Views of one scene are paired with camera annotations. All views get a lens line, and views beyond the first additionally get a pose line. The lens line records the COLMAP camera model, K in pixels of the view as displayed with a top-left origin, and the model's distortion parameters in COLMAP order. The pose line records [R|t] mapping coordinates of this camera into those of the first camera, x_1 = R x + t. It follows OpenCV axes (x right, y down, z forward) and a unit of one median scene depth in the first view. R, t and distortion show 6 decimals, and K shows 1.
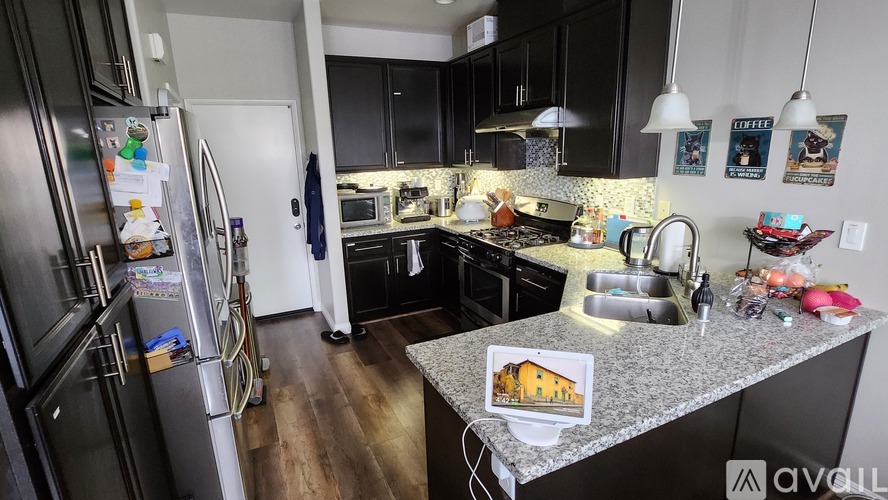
lens RADIAL K [[439.5, 0, 442.6], [0, 439.5, 254.7], [0, 0, 1]] dist [-0.012836, -0.000915]
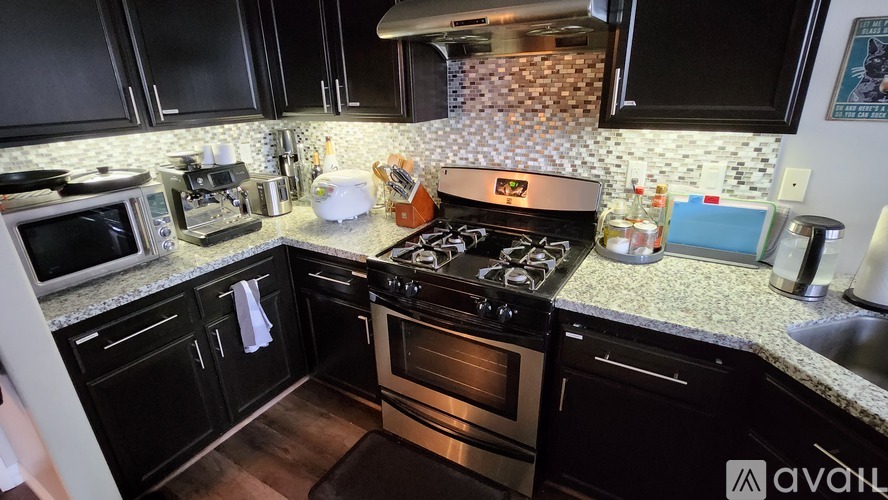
lens RADIAL K [[439.5, 0, 442.6], [0, 439.5, 254.7], [0, 0, 1]] dist [-0.012836, -0.000915]
pose [[0.836604, -0.194755, 0.512020, -0.123553], [0.133762, 0.979003, 0.153822, -0.104712], [-0.531227, -0.060200, 0.845088, 0.495258]]
